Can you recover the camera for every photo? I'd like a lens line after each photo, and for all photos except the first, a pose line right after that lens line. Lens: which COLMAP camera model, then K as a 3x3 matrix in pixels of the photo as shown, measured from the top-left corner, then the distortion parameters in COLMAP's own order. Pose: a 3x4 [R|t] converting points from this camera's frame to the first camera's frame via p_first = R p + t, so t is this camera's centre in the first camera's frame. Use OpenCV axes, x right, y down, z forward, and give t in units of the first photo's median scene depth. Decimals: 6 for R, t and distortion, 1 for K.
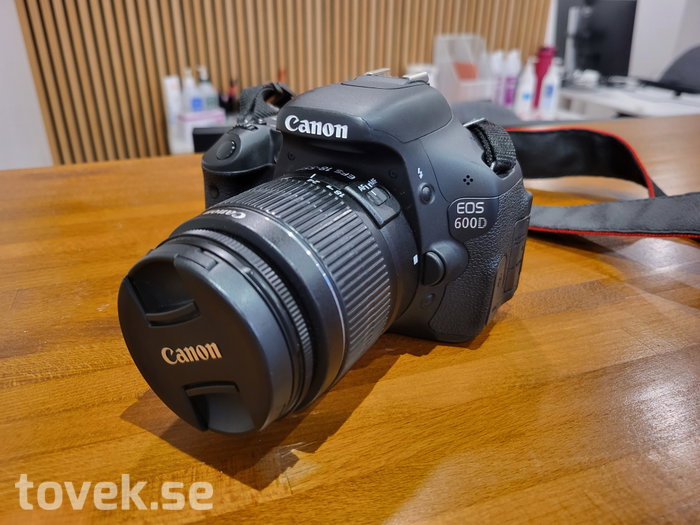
lens RADIAL K [[580.6, 0, 350.0], [0, 580.6, 262.5], [0, 0, 1]] dist [-0.017768, -0.002704]
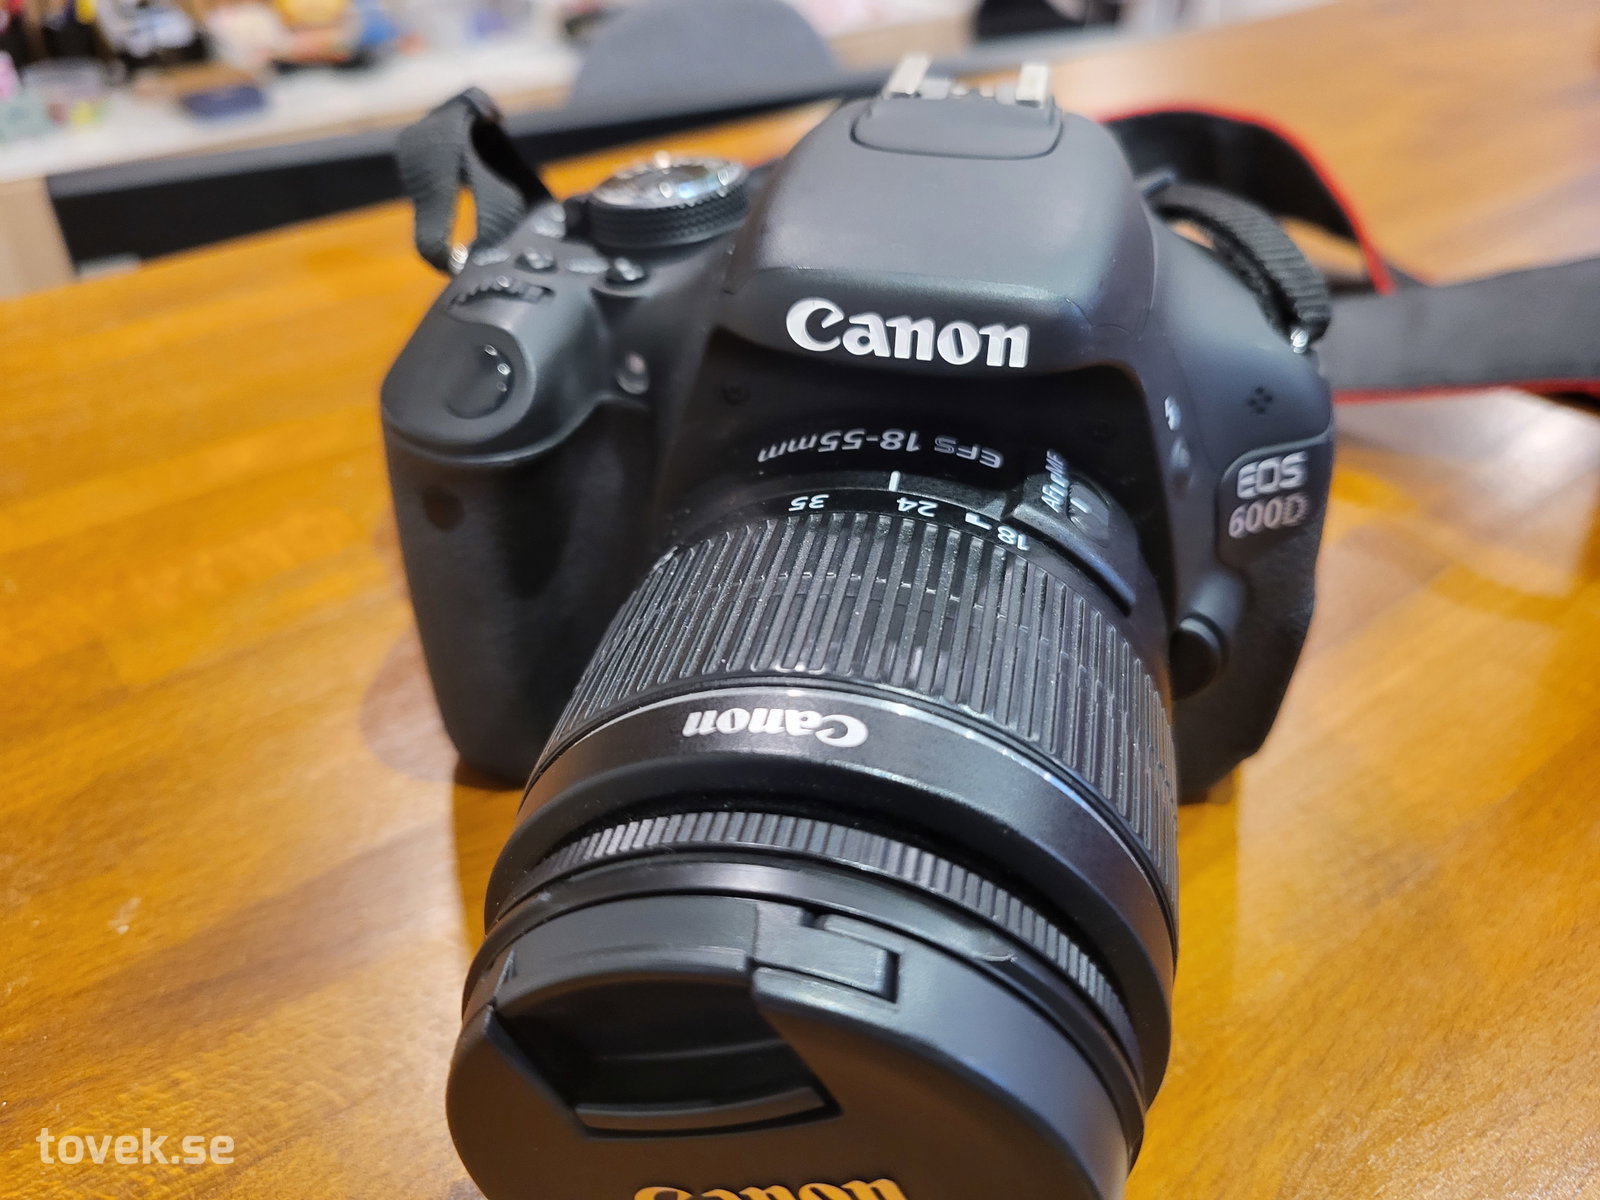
lens RADIAL K [[1327.1, 0, 800.0], [0, 1327.1, 600.0], [0, 0, 1]] dist [-0.017768, -0.002704]
pose [[0.939277, -0.198115, 0.280196, -0.334498], [0.141905, 0.967671, 0.208507, -0.249717], [-0.312446, -0.156085, 0.937025, 0.332673]]
